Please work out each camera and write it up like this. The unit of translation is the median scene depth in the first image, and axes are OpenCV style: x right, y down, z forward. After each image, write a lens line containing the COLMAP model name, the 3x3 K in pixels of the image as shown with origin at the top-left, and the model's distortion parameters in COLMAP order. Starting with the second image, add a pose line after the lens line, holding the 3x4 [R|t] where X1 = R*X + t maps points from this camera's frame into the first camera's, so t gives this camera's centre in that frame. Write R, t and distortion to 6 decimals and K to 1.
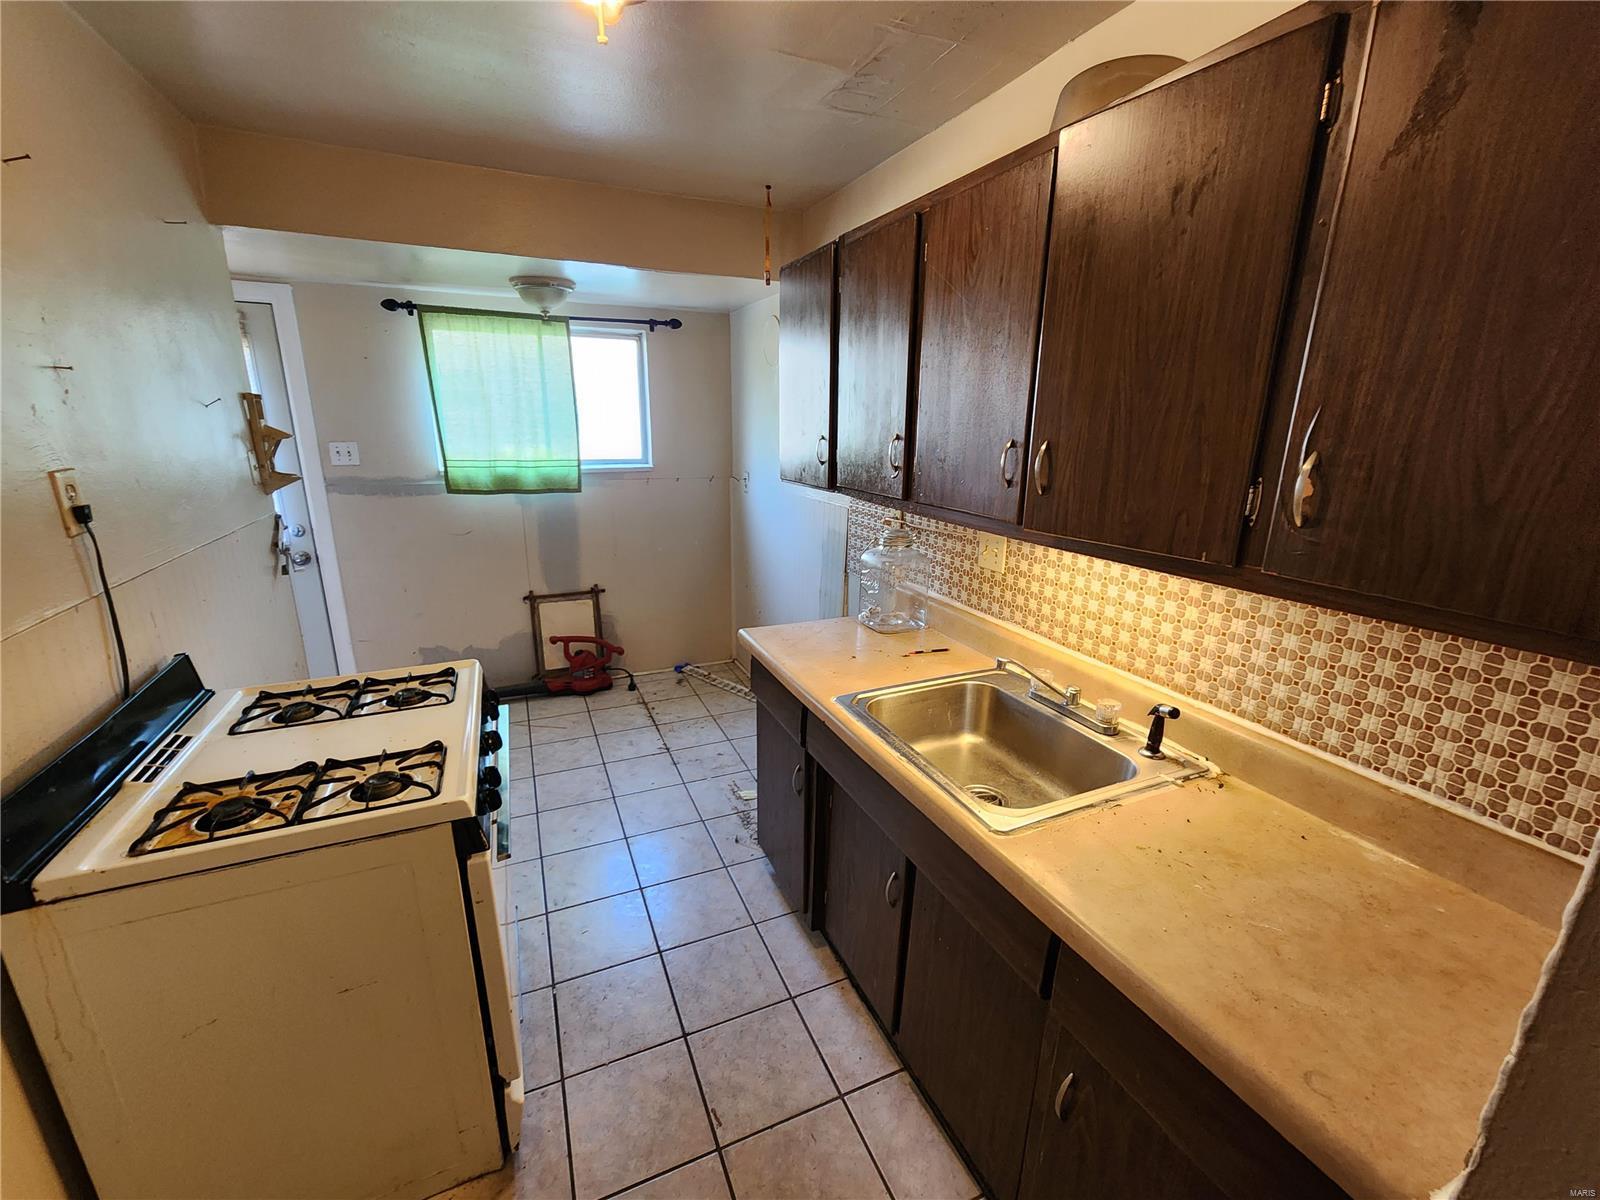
lens RADIAL K [[655.7, 0, 807.4], [0, 655.7, 600.0], [0, 0, 1]] dist [0.006037, -0.000620]
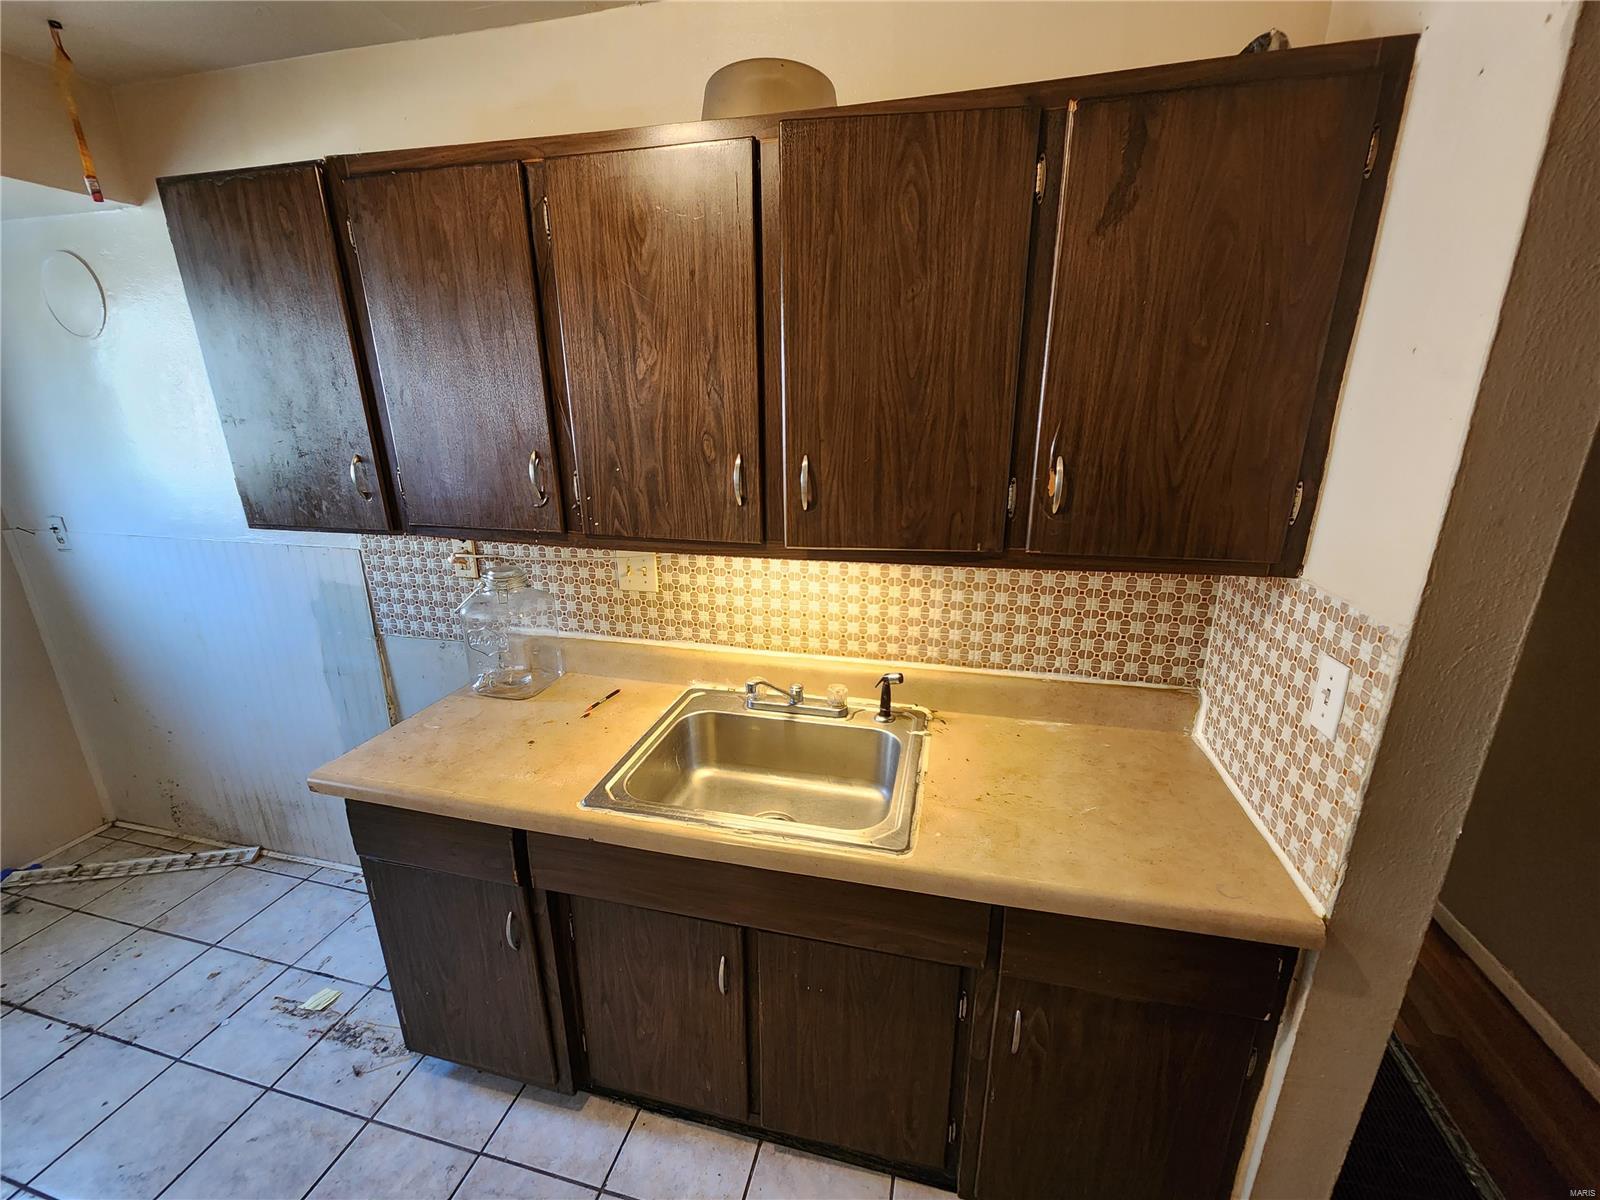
lens RADIAL K [[655.7, 0, 797.0], [0, 655.7, 604.3], [0, 0, 1]] dist [0.006037, -0.000620]
pose [[0.628339, -0.247337, 0.737573, -0.381970], [0.222674, 0.965624, 0.134115, -0.150653], [-0.745390, 0.079969, 0.661815, 0.357456]]
